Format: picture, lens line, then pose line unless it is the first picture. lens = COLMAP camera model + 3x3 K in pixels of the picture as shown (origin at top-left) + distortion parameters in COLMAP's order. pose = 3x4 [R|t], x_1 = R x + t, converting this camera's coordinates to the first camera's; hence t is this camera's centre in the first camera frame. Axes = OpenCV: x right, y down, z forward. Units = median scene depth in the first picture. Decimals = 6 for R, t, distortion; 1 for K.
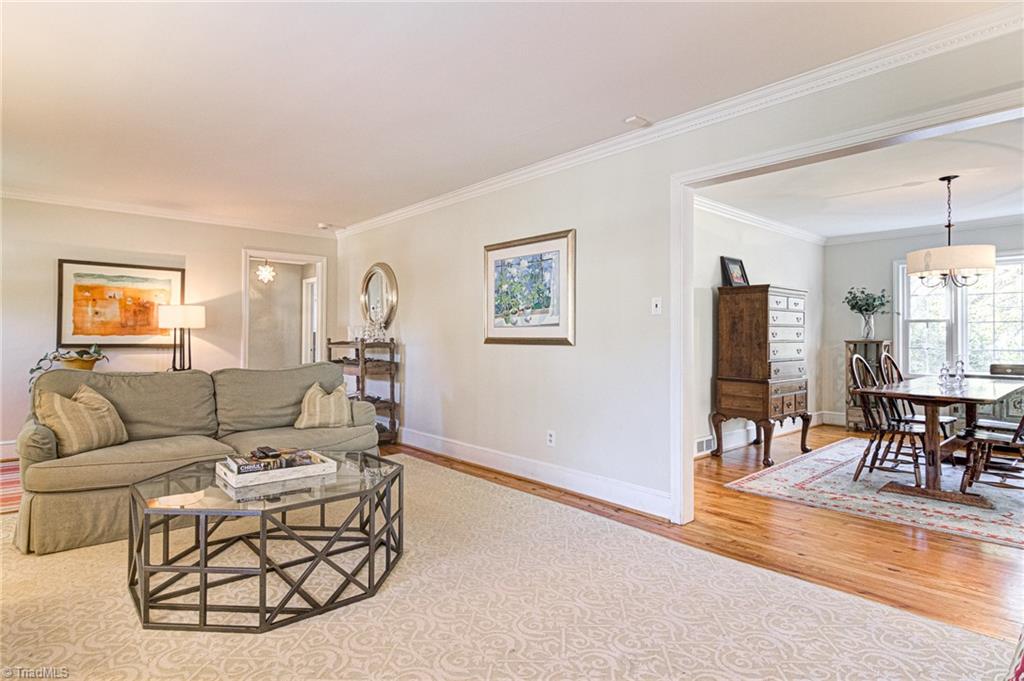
lens RADIAL K [[546.1, 0, 506.9], [0, 546.1, 338.6], [0, 0, 1]] dist [0.001959, -0.000958]
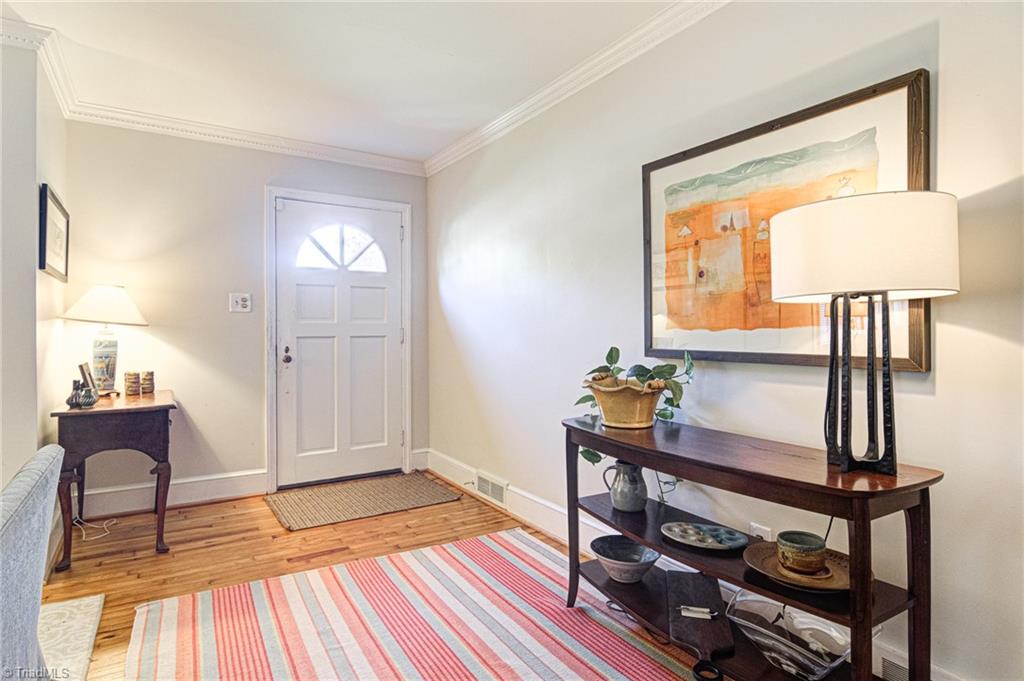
lens RADIAL K [[546.1, 0, 517.4], [0, 546.1, 335.4], [0, 0, 1]] dist [0.001959, -0.000958]
pose [[-0.168364, -0.001789, -0.985723, -0.329868], [-0.002714, 0.999995, -0.001351, -0.000427], [0.985721, 0.002448, -0.168368, 0.934341]]
